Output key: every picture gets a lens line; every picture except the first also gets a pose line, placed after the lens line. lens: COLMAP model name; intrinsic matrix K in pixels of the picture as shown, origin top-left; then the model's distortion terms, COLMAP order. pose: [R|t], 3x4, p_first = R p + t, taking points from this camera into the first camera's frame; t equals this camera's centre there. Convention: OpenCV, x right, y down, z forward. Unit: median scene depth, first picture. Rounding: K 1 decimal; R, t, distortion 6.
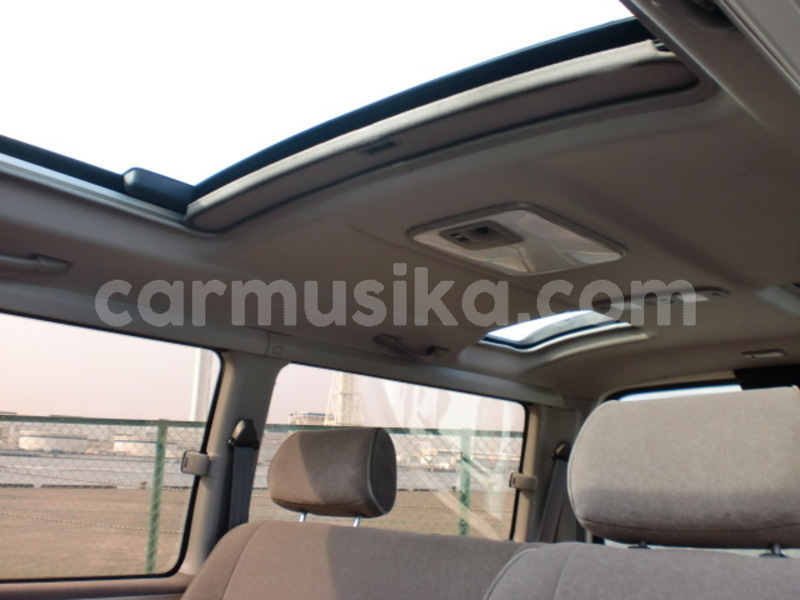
lens RADIAL K [[831.8, 0, 398.2], [0, 831.8, 297.0], [0, 0, 1]] dist [0.024036, -0.118804]
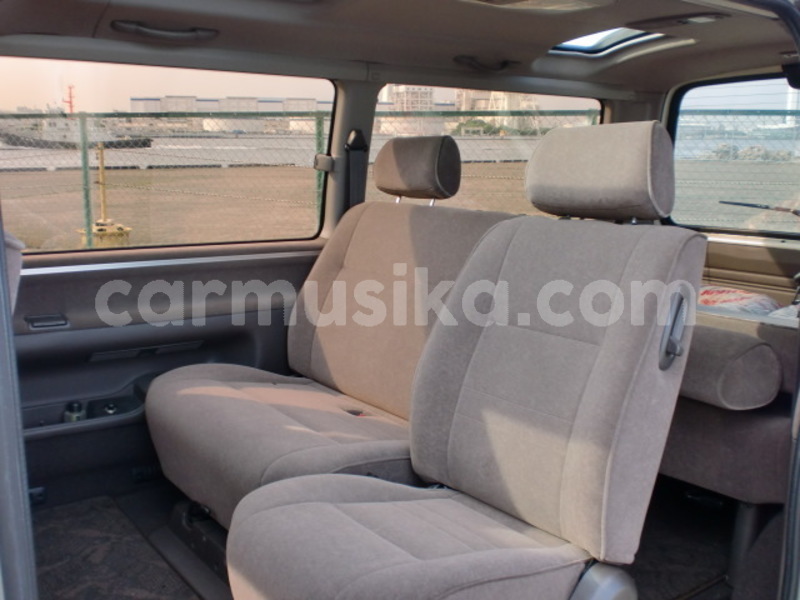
lens RADIAL K [[831.8, 0, 398.2], [0, 831.8, 297.0], [0, 0, 1]] dist [0.024036, -0.118804]
pose [[0.980158, 0.006860, -0.198100, 0.160224], [0.068721, 0.925657, 0.372071, -0.105045], [0.185925, -0.378302, 0.906818, -0.336700]]
